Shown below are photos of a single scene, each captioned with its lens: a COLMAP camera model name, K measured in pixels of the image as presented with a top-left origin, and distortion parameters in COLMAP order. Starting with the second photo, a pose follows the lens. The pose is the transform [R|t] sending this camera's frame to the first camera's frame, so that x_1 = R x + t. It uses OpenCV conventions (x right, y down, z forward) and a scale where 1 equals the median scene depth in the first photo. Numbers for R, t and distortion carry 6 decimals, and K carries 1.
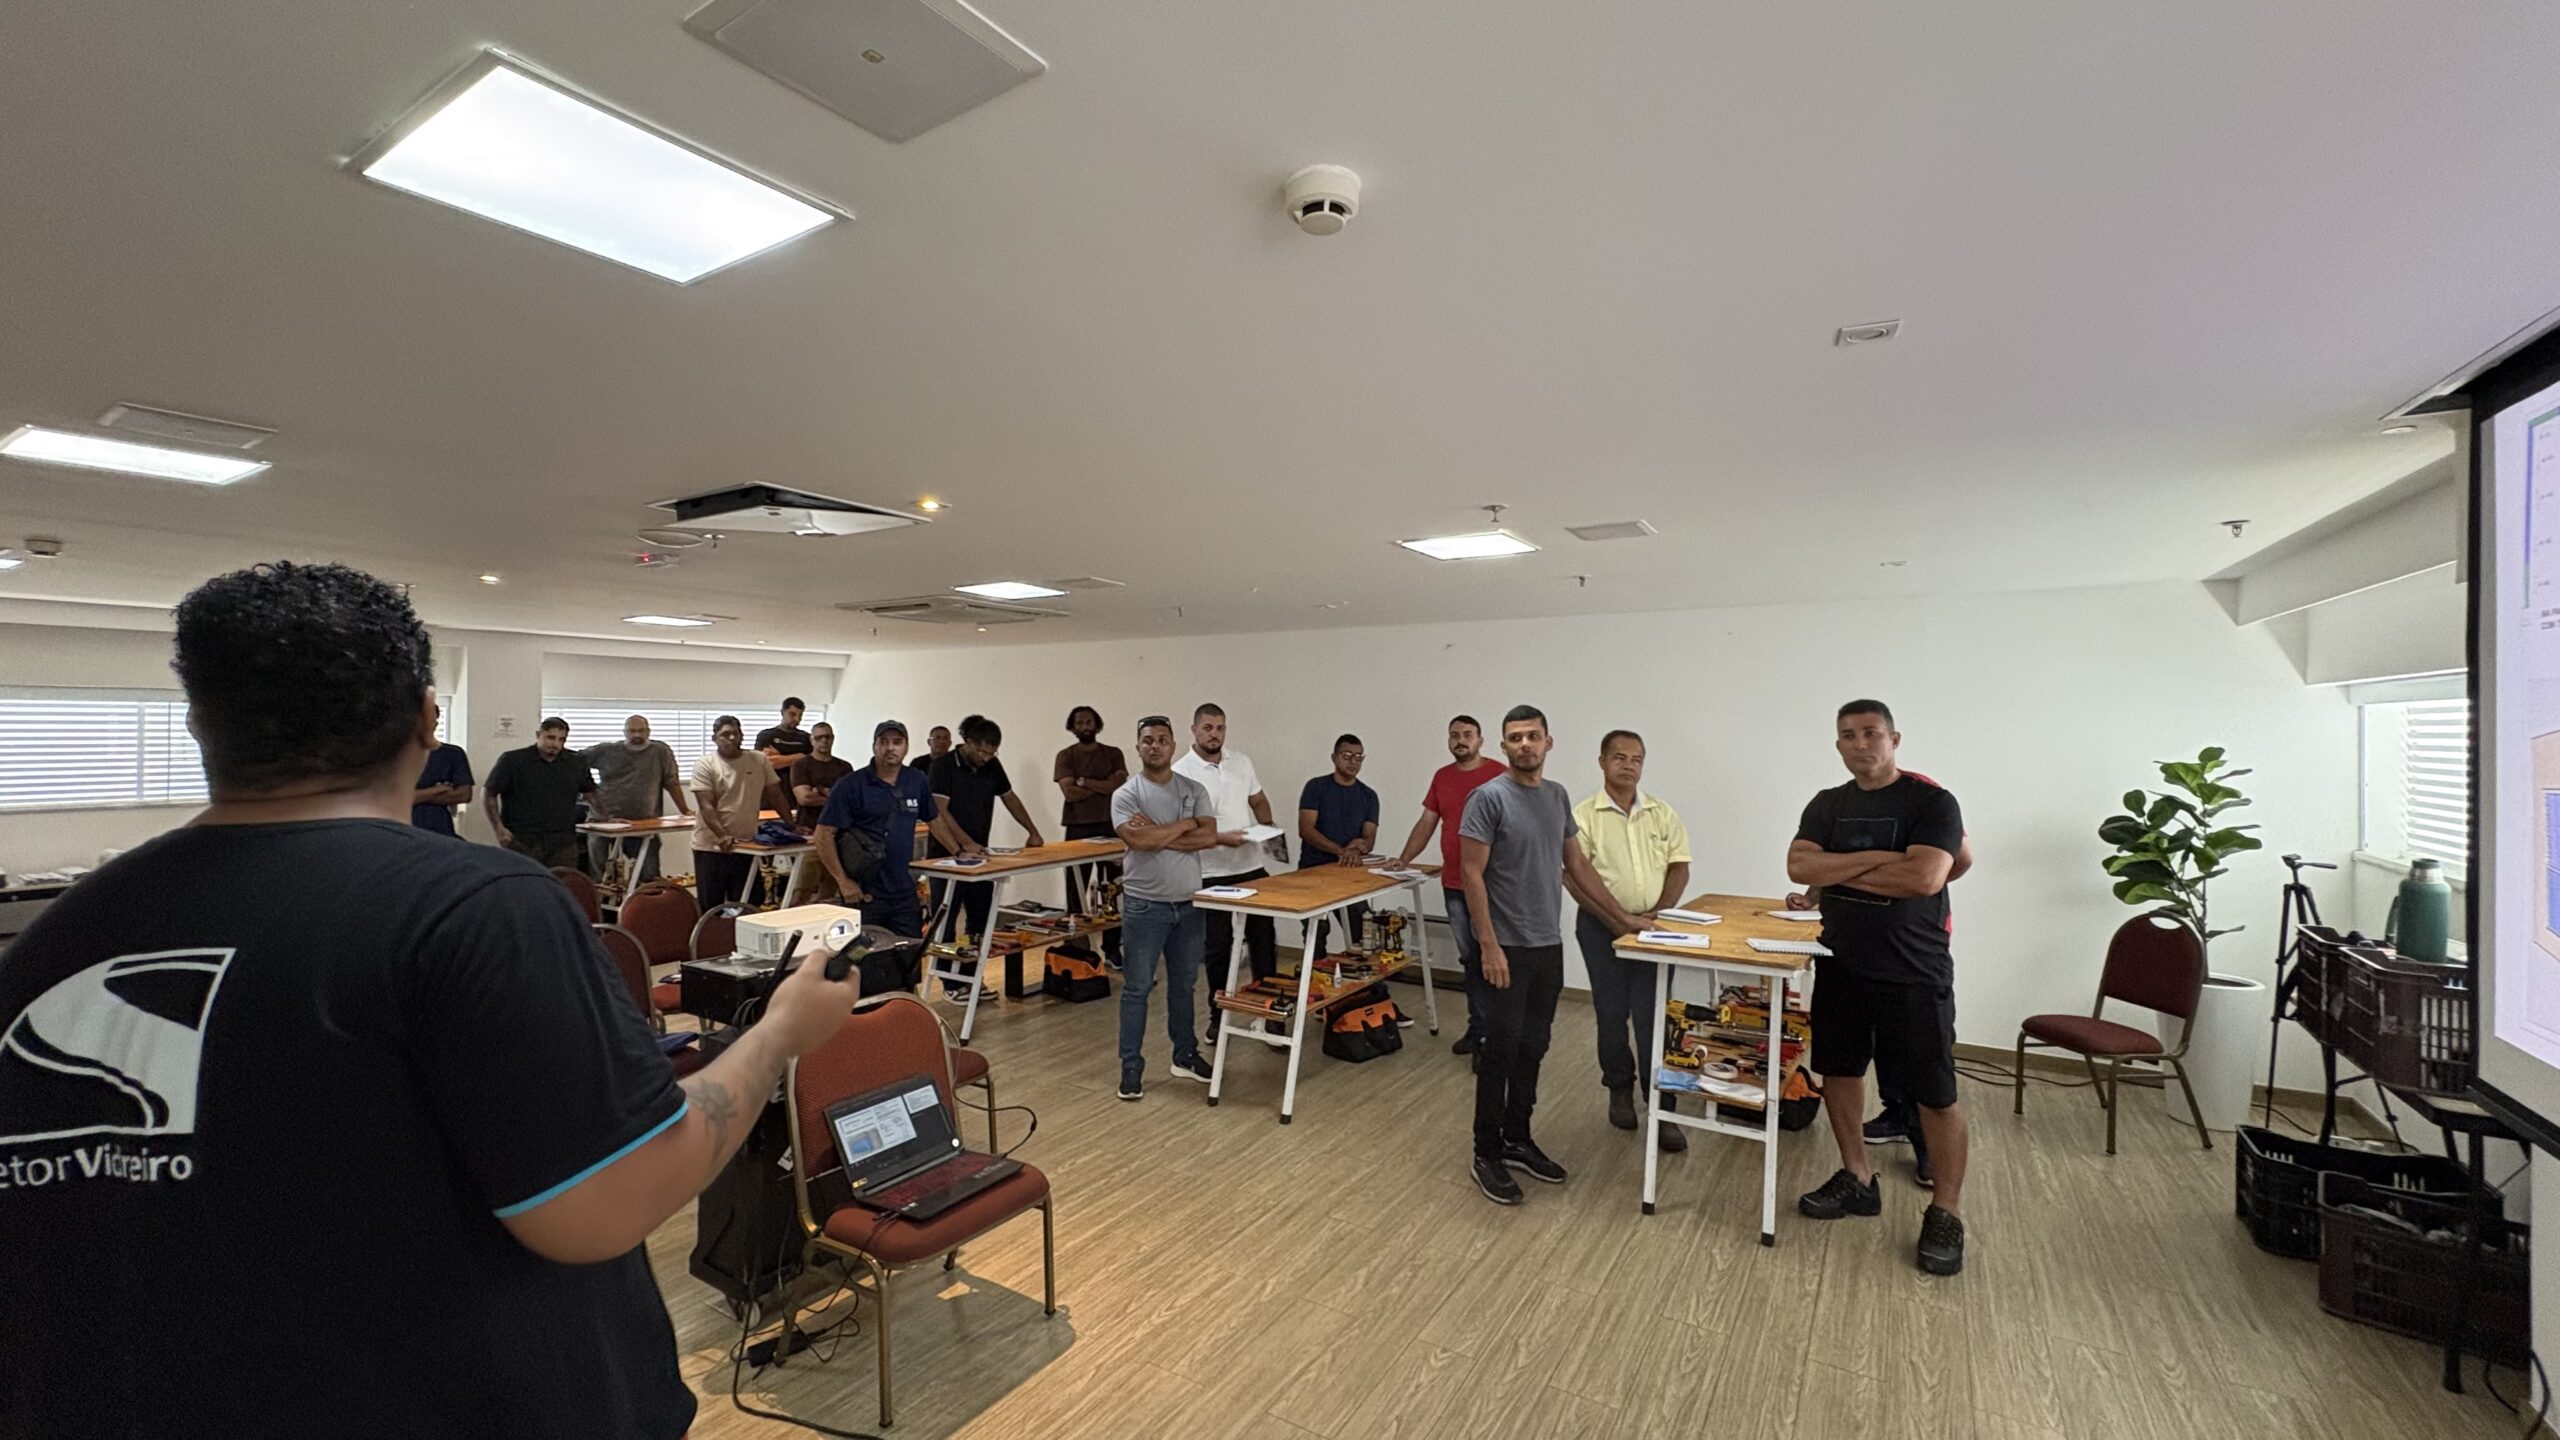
lens RADIAL K [[1026.1, 0, 1274.0], [0, 1026.1, 720.7], [0, 0, 1]] dist [0.001559, 0.000610]
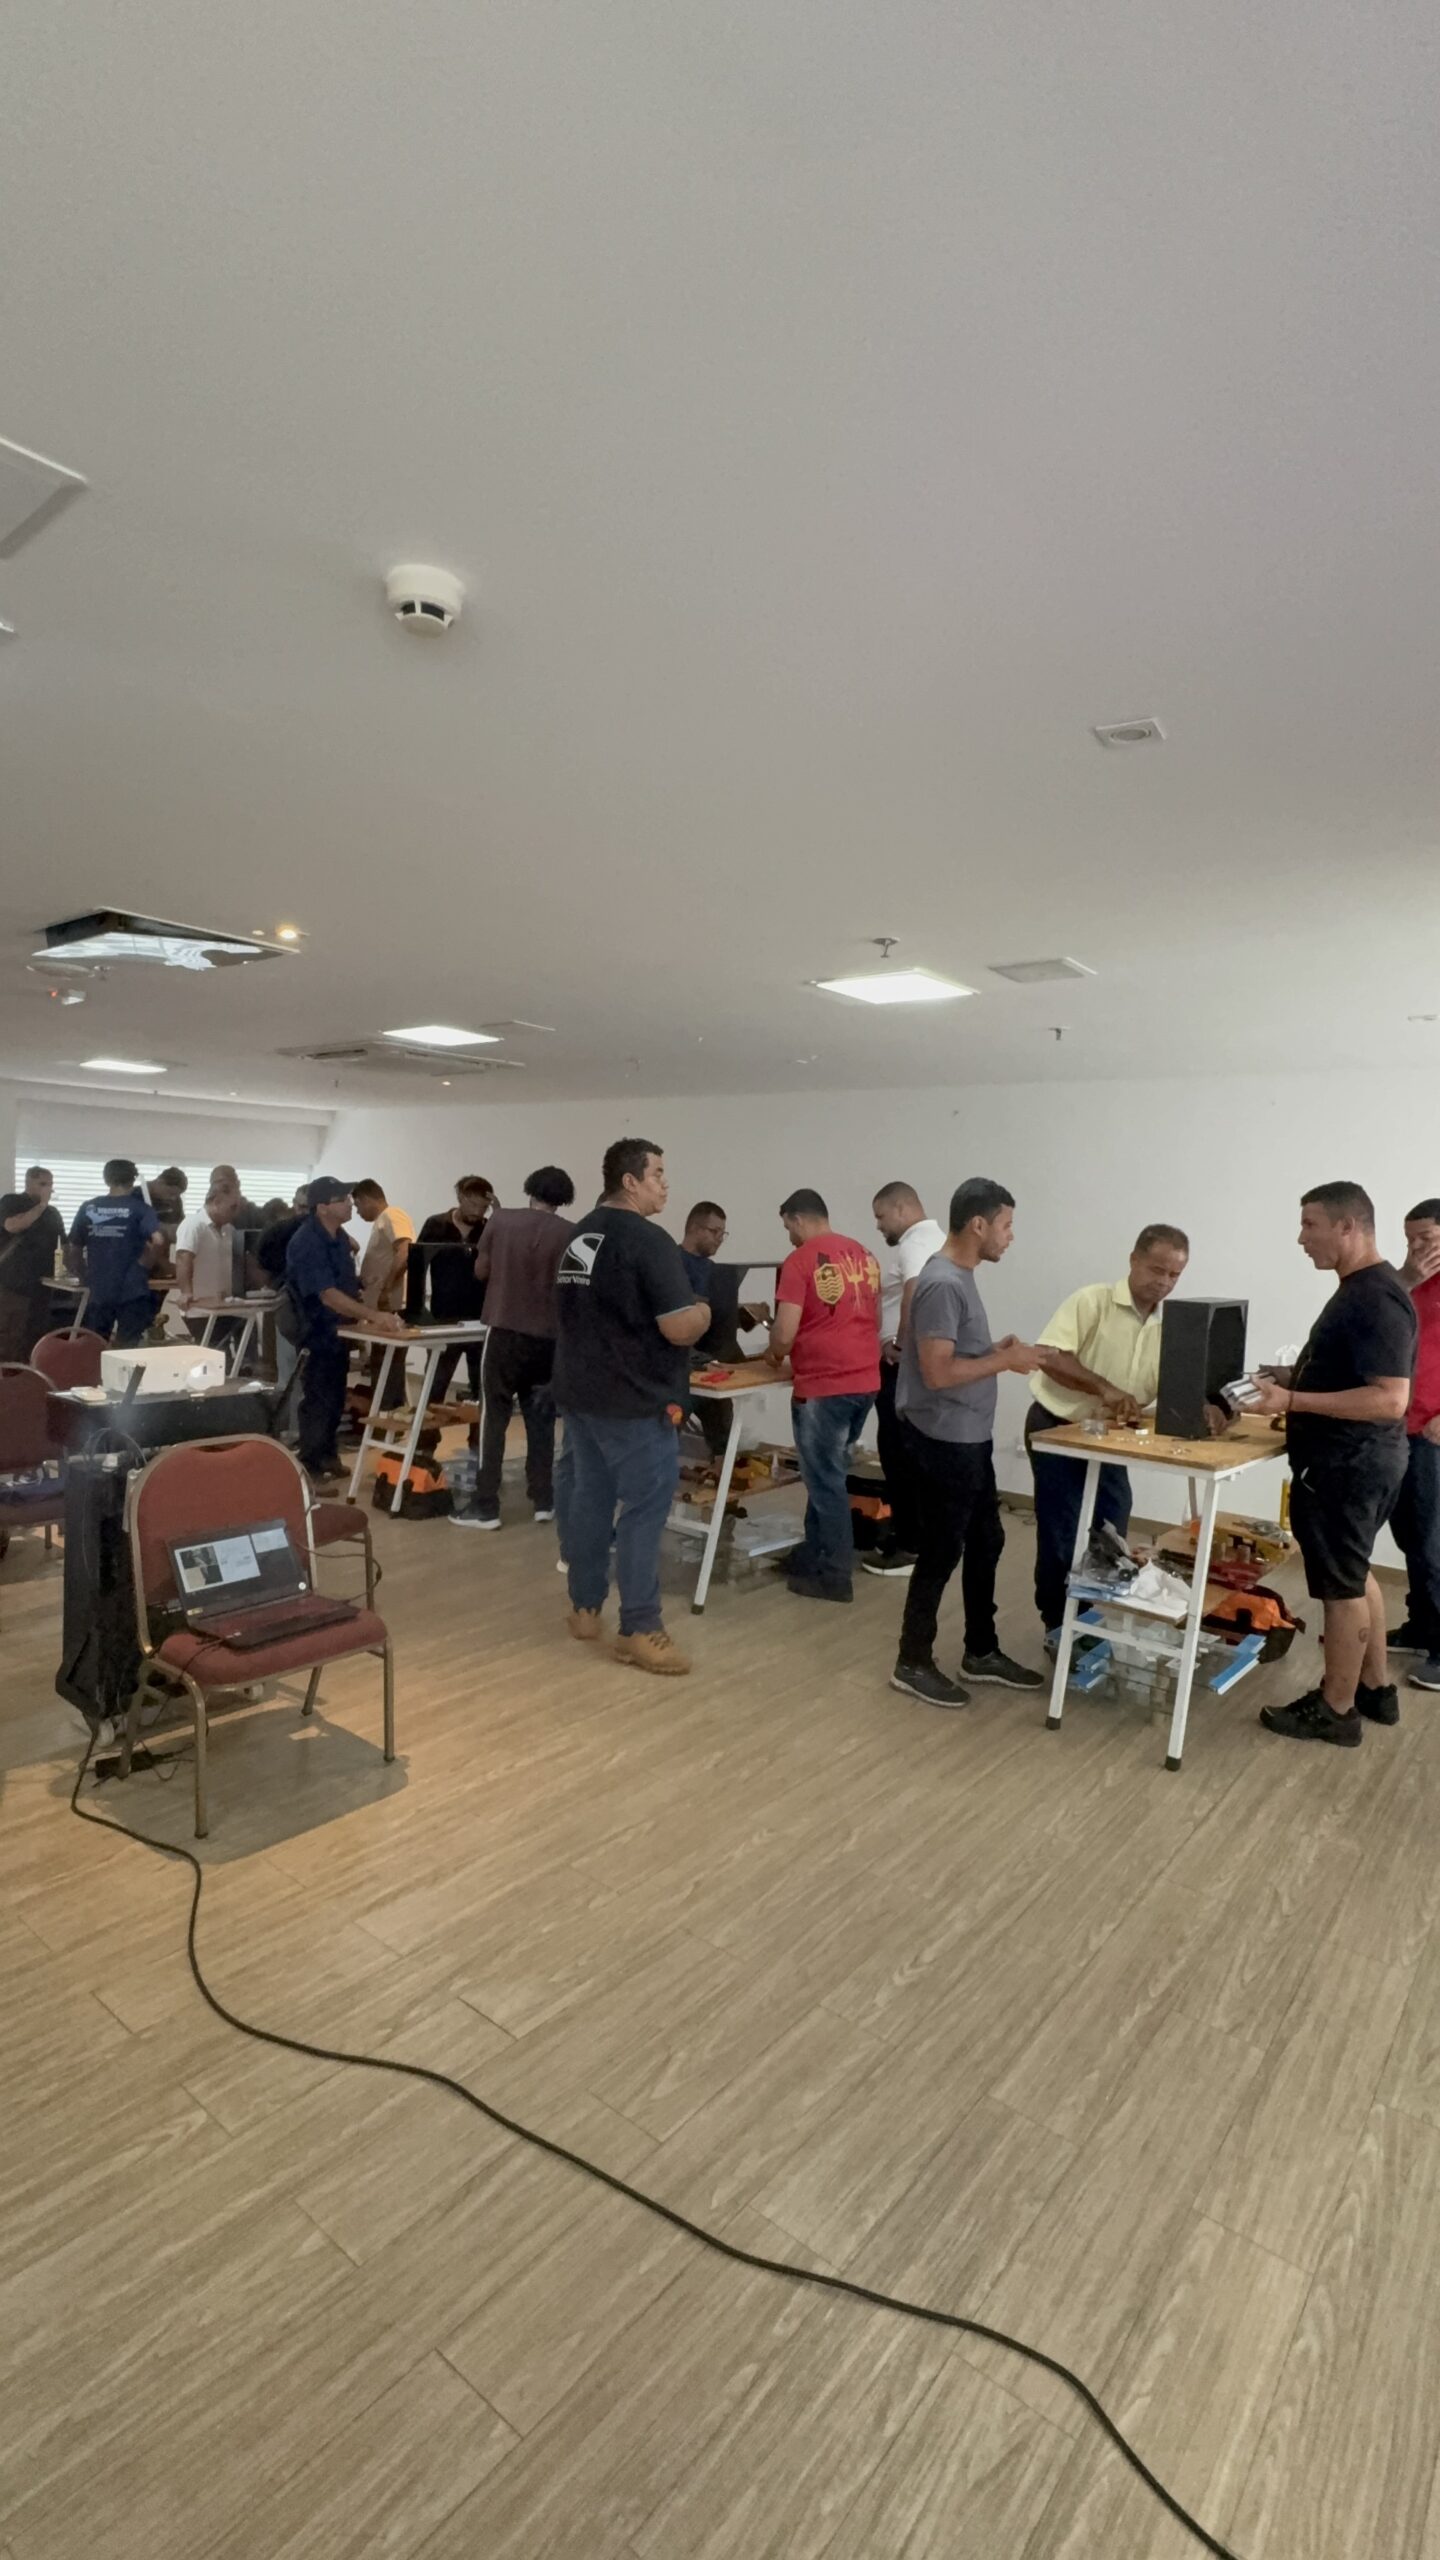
lens RADIAL K [[1177.2, 0, 725.4], [0, 1177.2, 1281.2], [0, 0, 1]] dist [-0.000758, 0.000292]
pose [[0.992053, 0.041688, -0.118714, 0.221804], [-0.034404, 0.997435, 0.062761, 0.032094], [0.121025, -0.058178, 0.990943, -0.062334]]
